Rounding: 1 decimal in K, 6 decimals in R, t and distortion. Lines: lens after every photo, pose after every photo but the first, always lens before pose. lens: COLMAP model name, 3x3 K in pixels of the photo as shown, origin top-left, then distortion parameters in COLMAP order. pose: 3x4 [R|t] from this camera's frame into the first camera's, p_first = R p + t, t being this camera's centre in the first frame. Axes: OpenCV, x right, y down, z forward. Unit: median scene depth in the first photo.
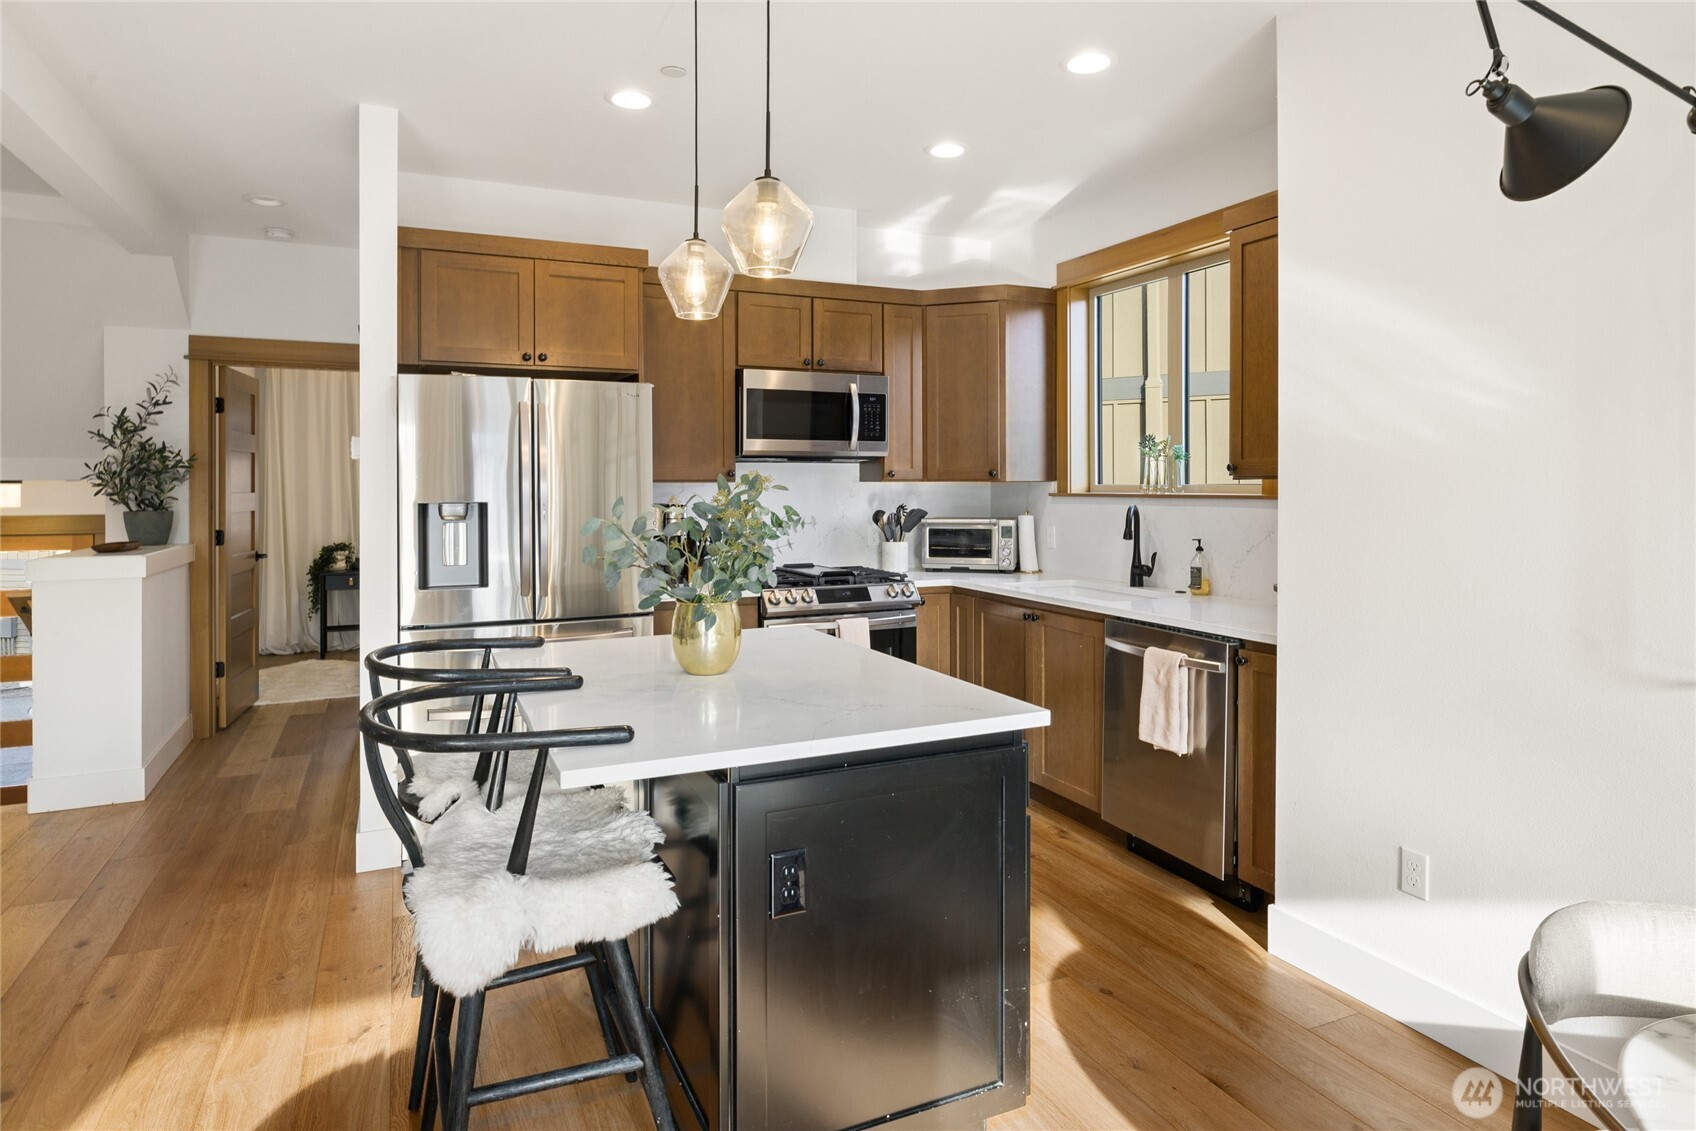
lens RADIAL K [[1085.0, 0, 848.3], [0, 1085.0, 441.1], [0, 0, 1]] dist [-0.002400, 0.001239]
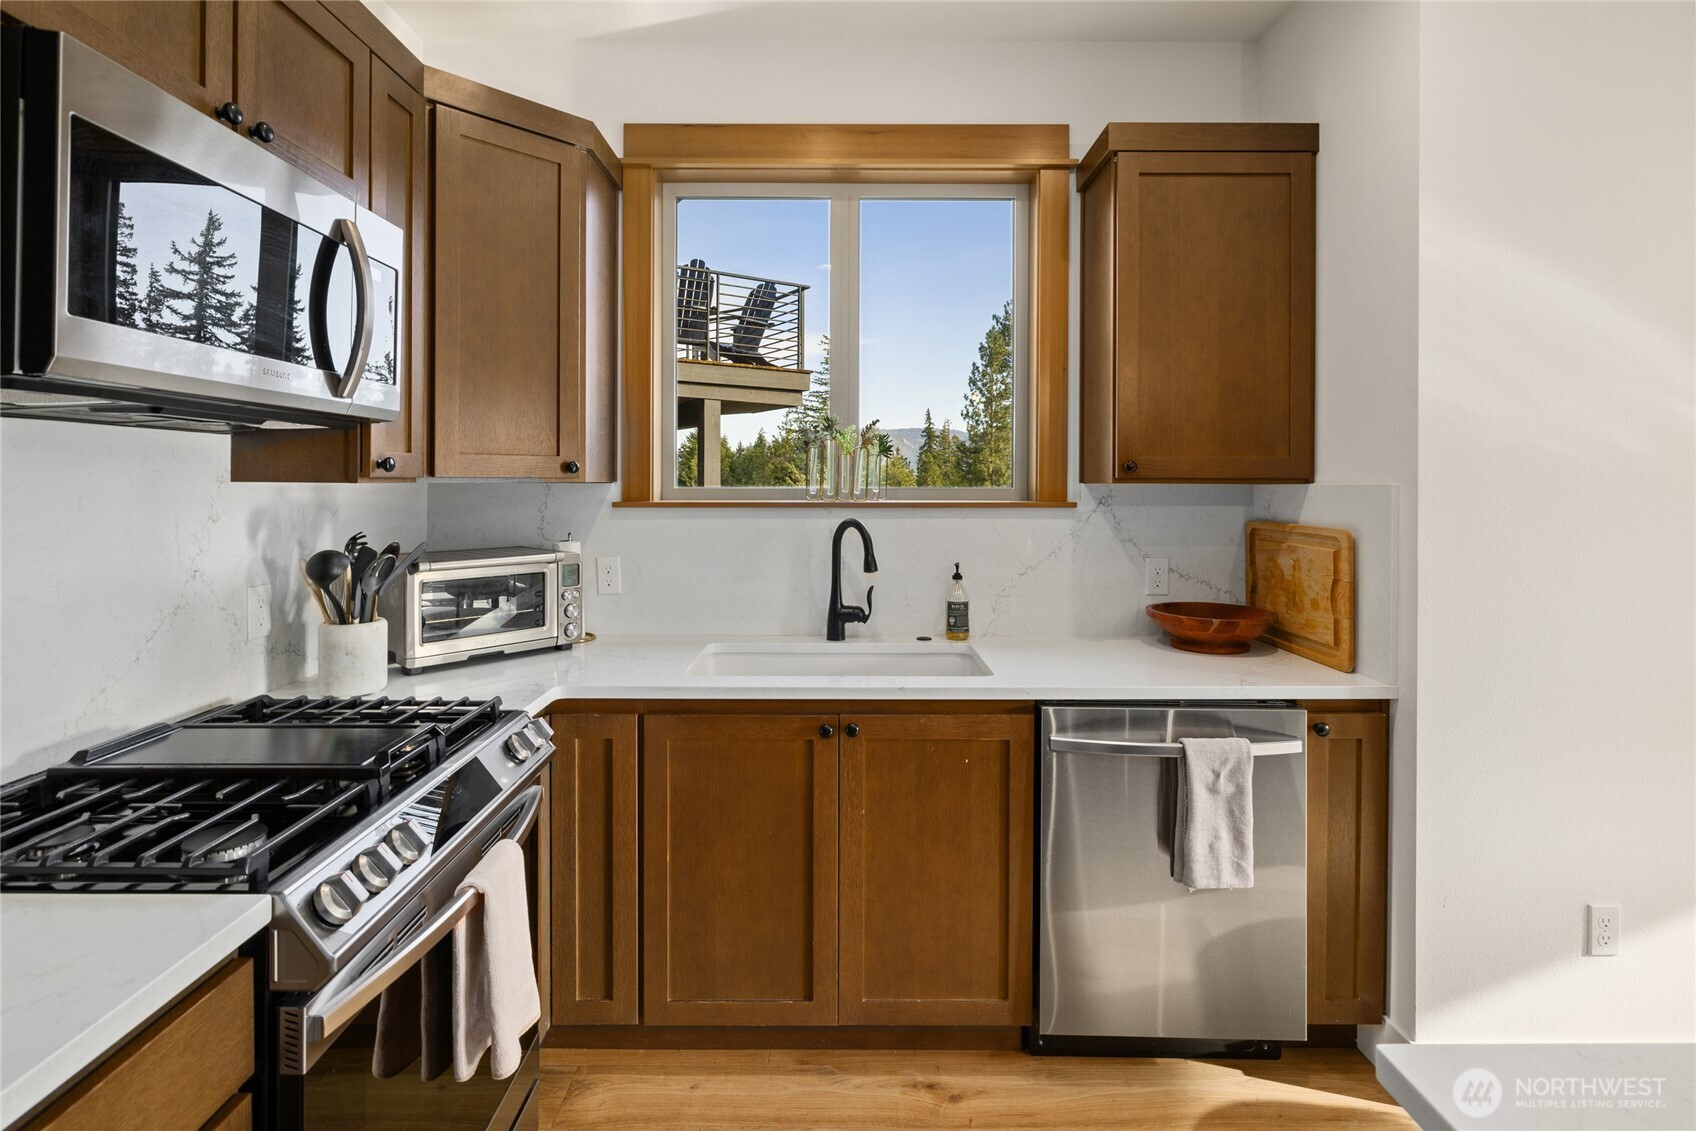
lens RADIAL K [[855.3, 0, 849.3], [0, 855.3, 477.3], [0, 0, 1]] dist [-0.001111, -0.000048]
pose [[0.386065, 0.008265, 0.922434, -0.221697], [-0.040013, 0.999169, 0.007794, 0.029217], [-0.921603, -0.039918, 0.386075, 0.796668]]
